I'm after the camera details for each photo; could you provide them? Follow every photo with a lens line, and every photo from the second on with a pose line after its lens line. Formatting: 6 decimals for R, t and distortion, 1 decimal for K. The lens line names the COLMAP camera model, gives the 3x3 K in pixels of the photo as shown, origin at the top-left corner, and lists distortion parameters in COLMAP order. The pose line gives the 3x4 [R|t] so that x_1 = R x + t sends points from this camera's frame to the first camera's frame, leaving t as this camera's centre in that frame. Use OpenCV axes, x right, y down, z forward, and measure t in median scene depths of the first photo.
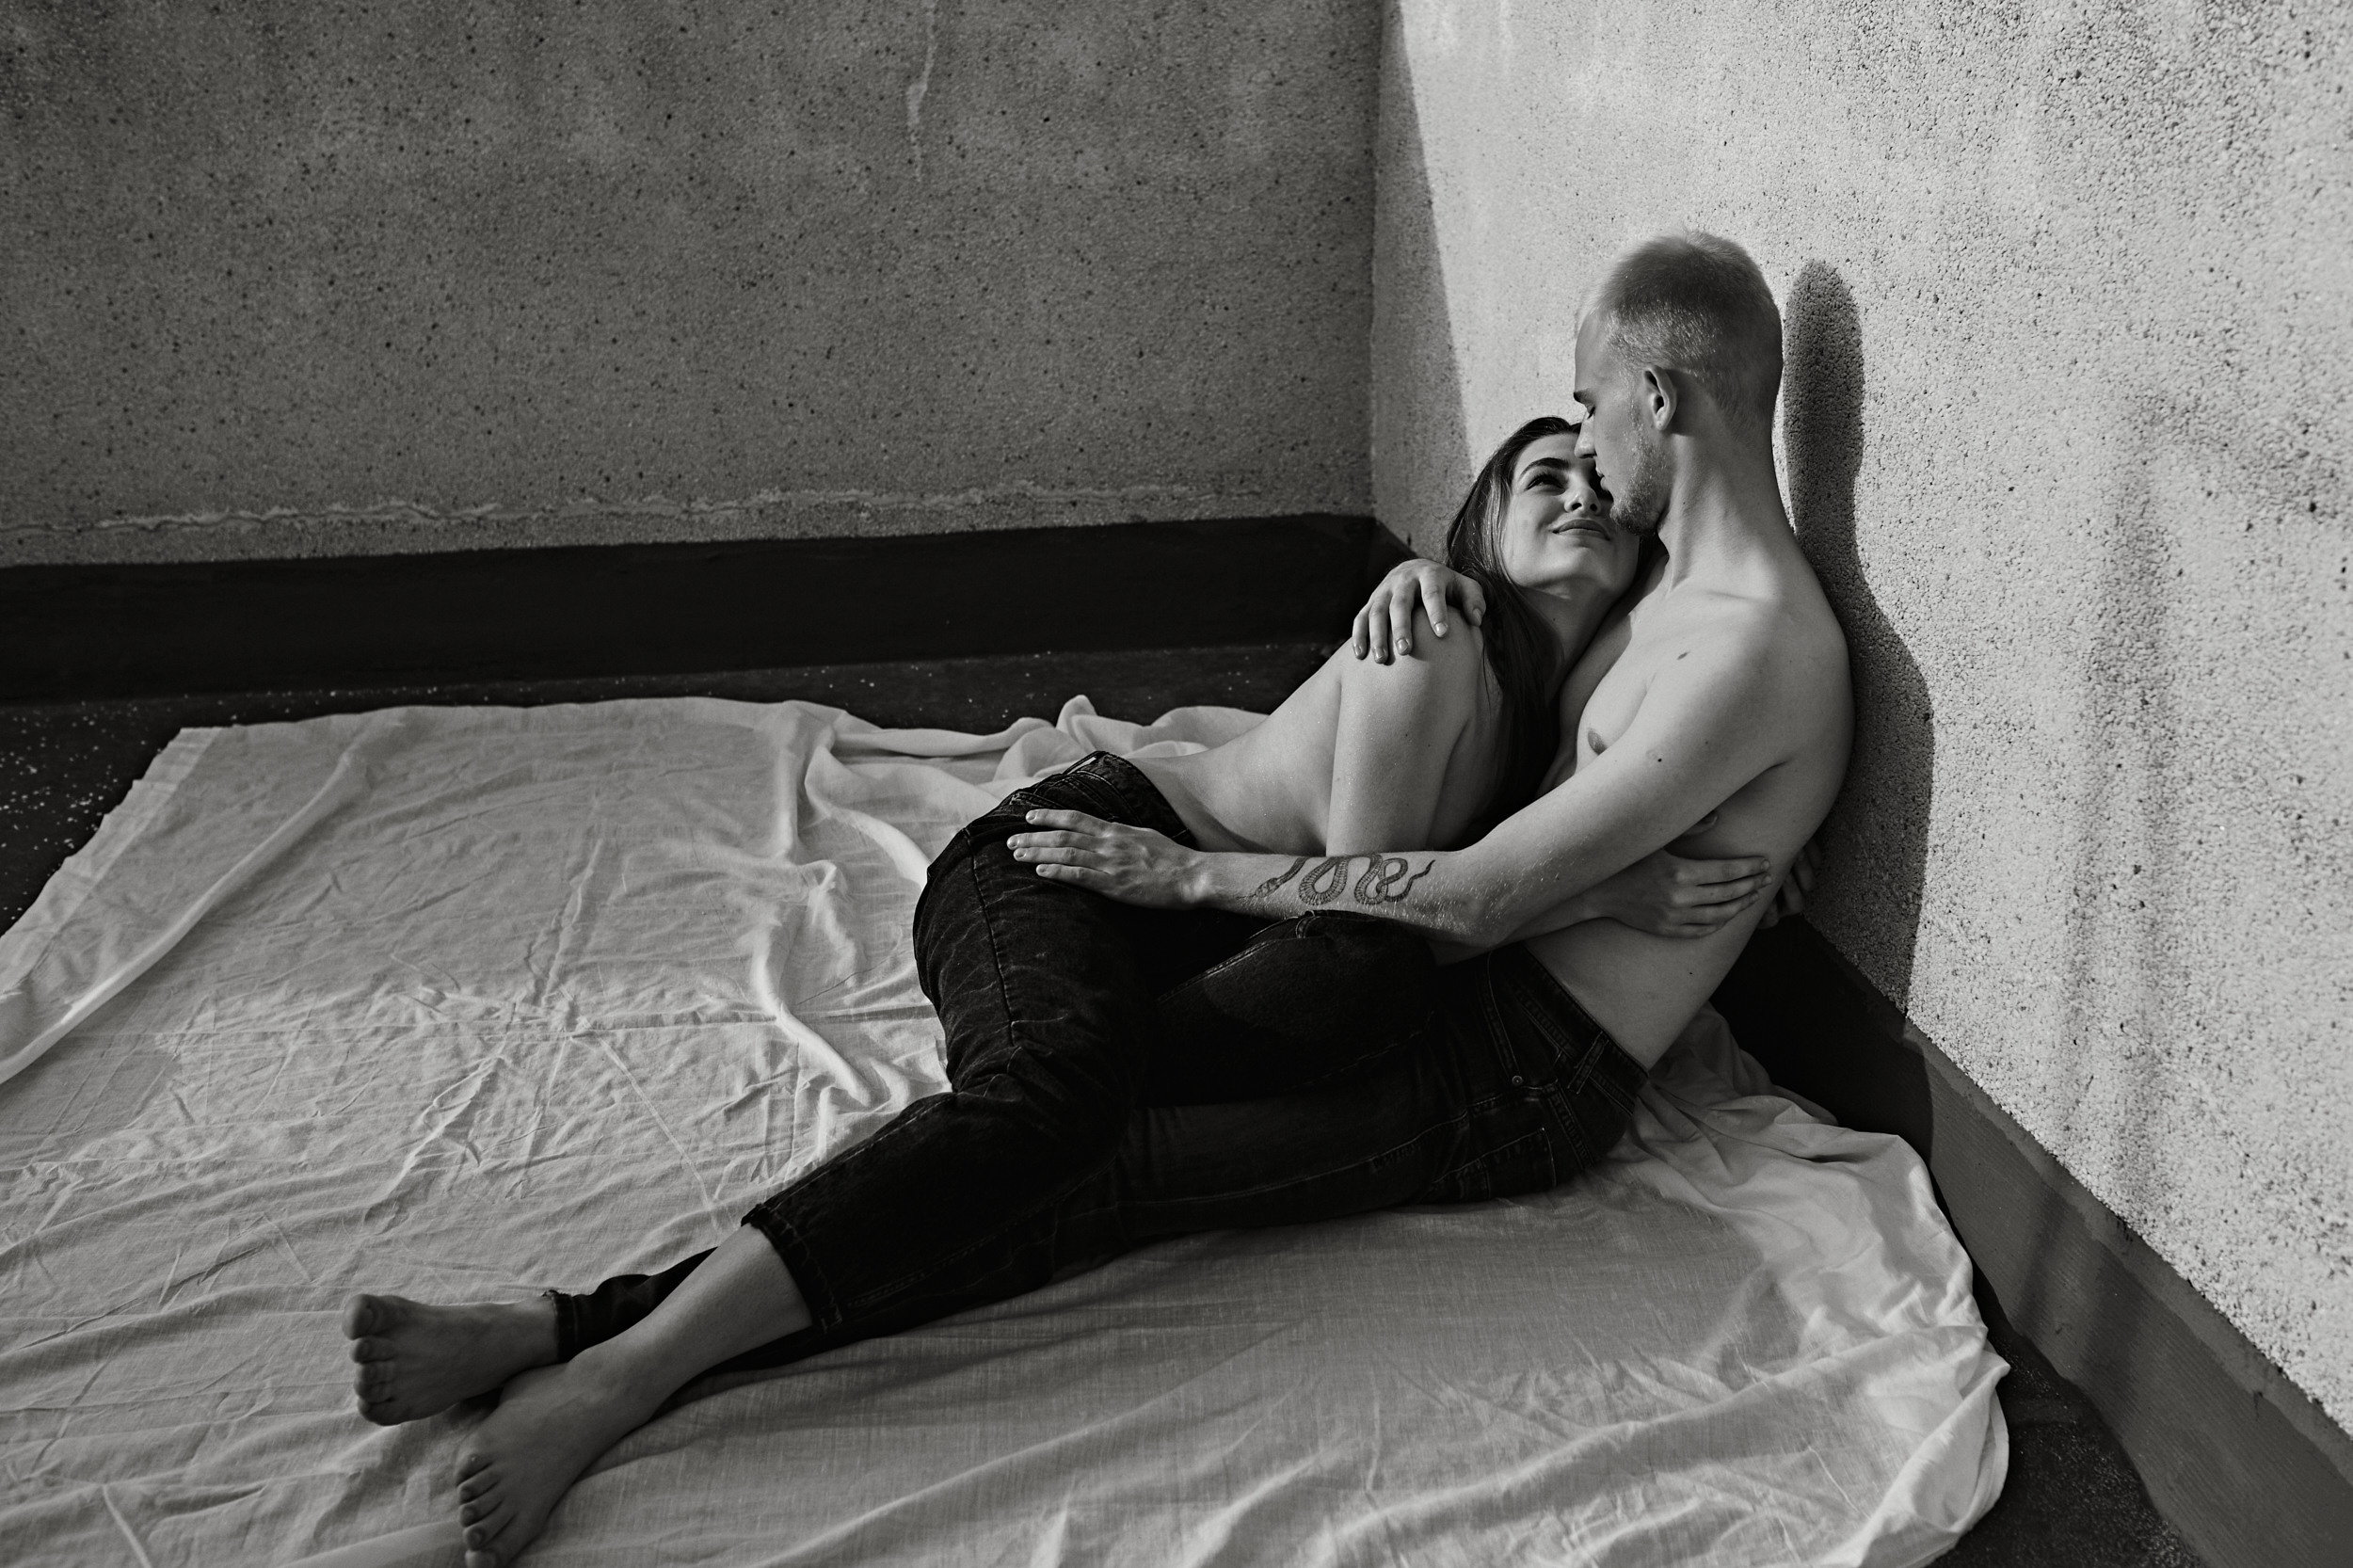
lens RADIAL K [[1879.5, 0, 1174.1], [0, 1879.5, 740.5], [0, 0, 1]] dist [-0.059479, 0.093946]
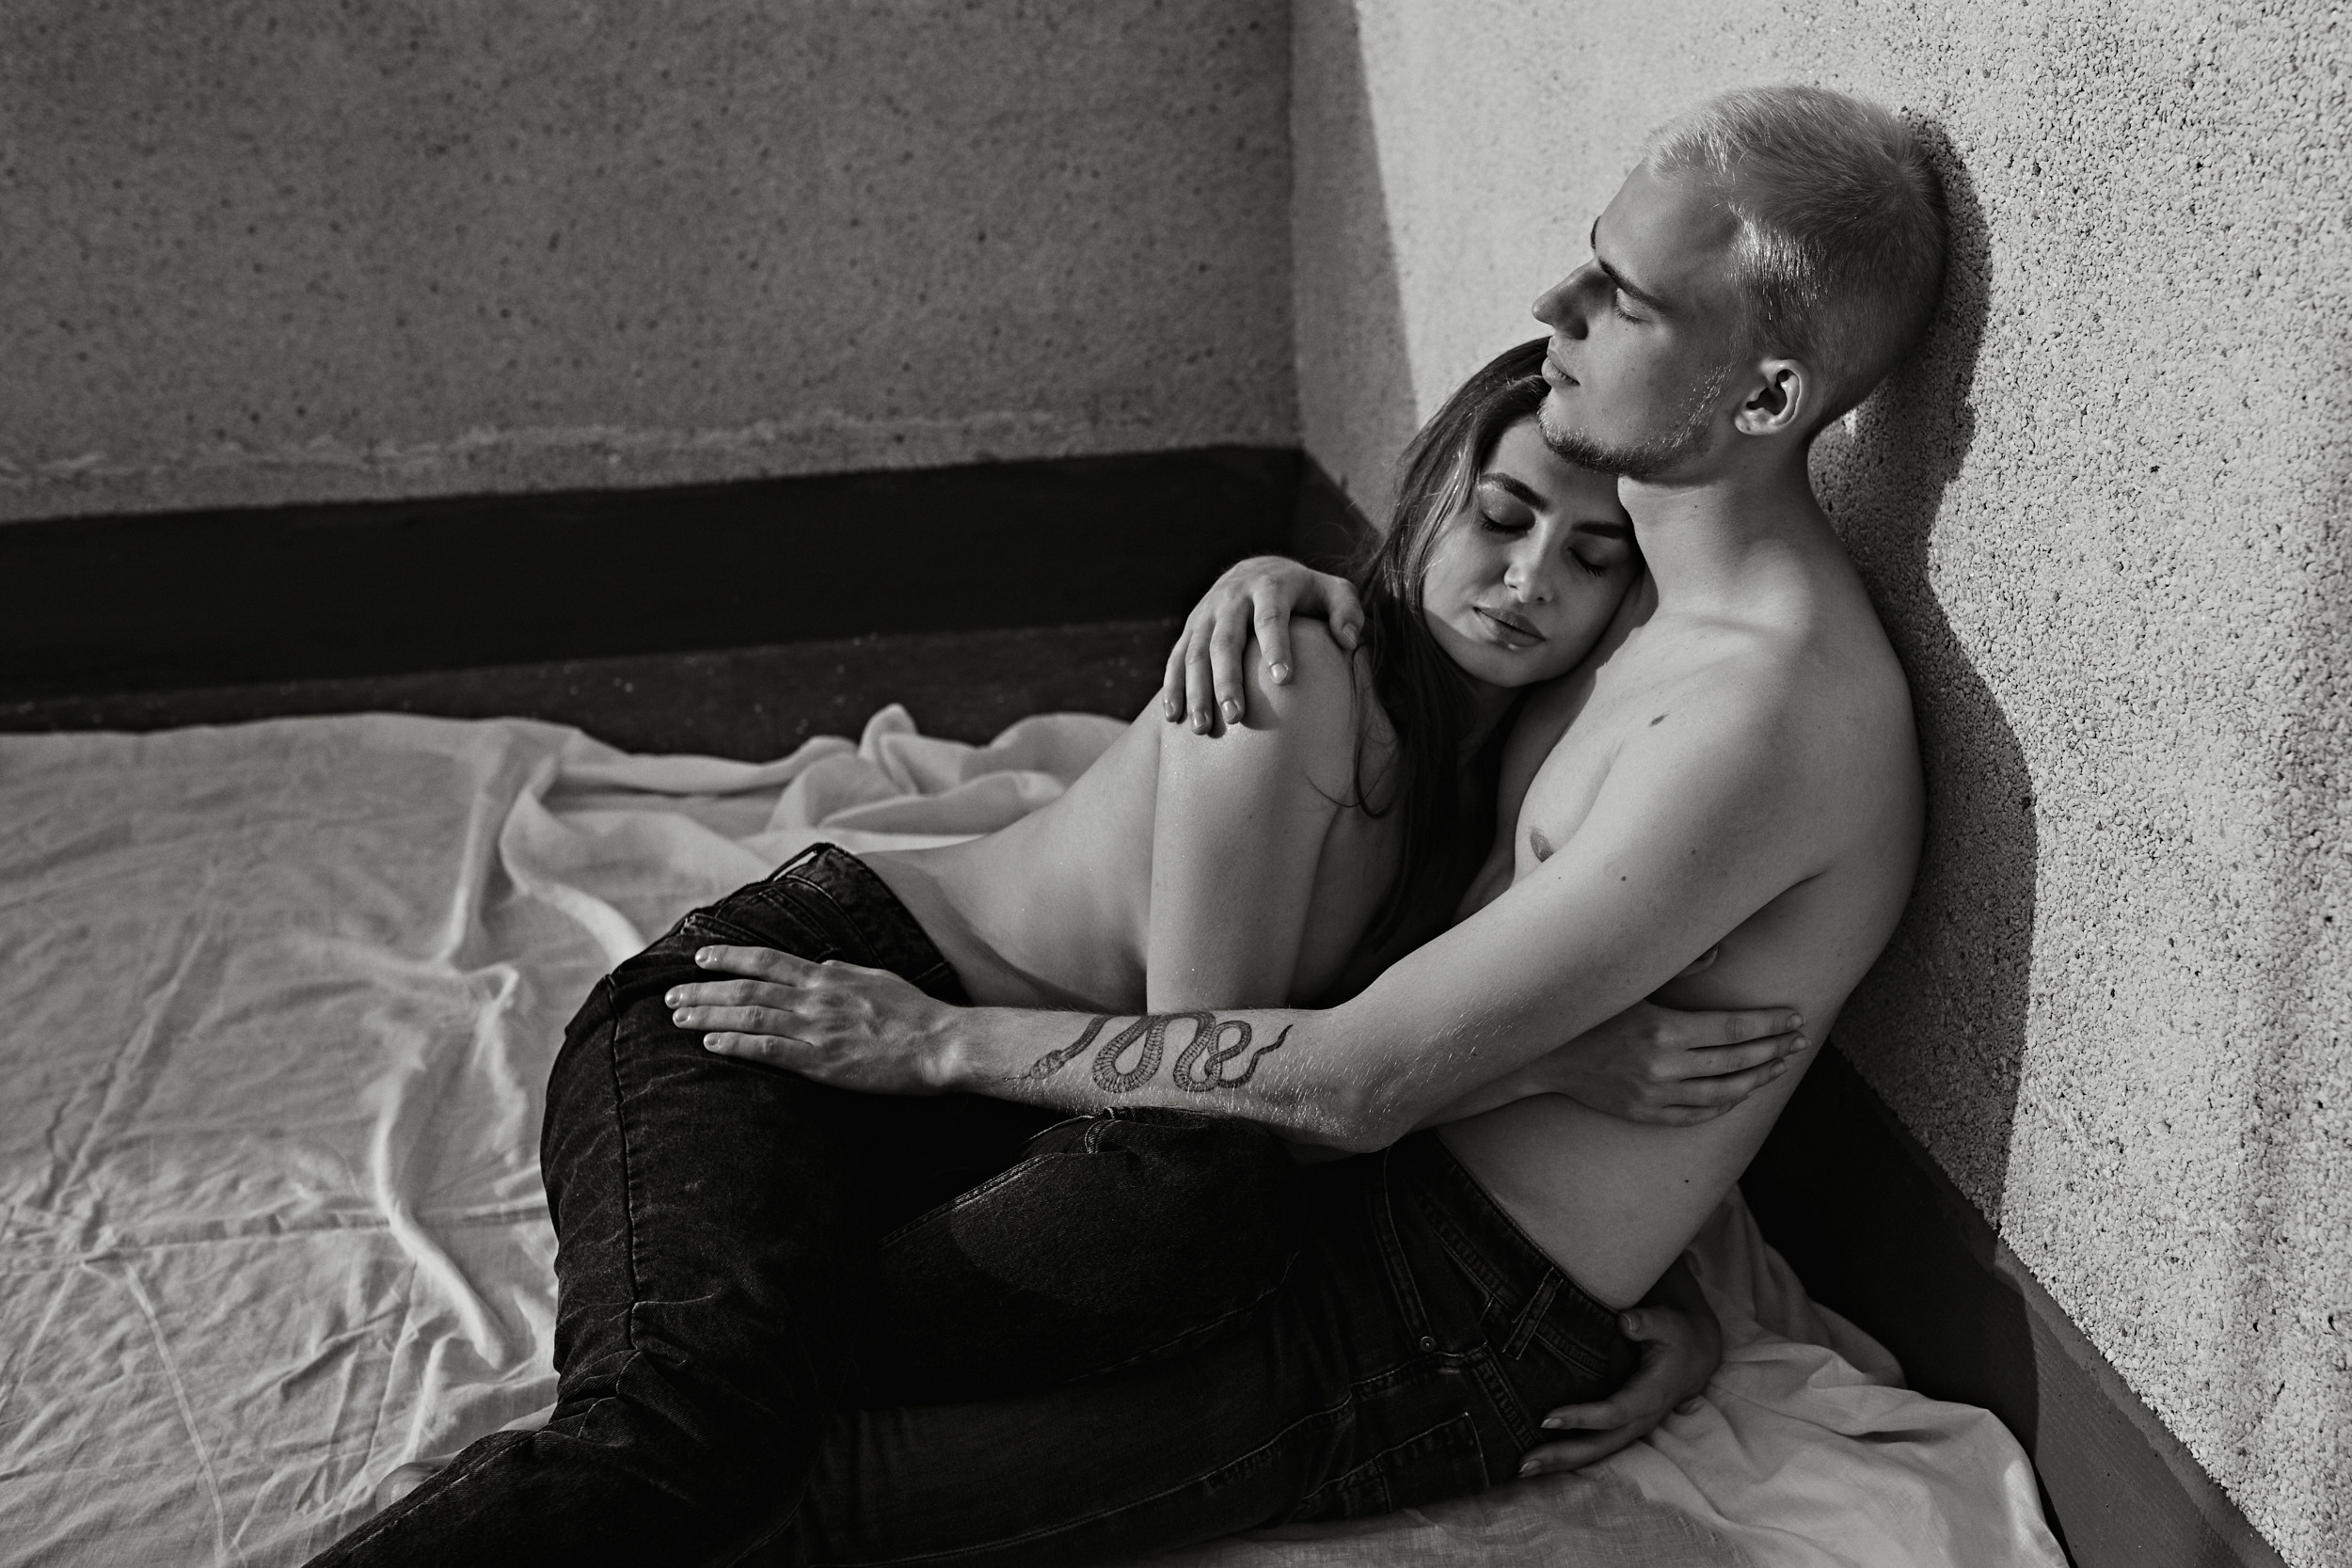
lens RADIAL K [[2351.1, 0, 1176.0], [0, 2351.1, 784.0], [0, 0, 1]] dist [-0.061246, 0.096408]
pose [[0.999267, -0.018548, 0.033482, 0.056404], [0.017501, 0.999356, 0.031311, -0.038682], [-0.034041, -0.030702, 0.998949, 0.138856]]
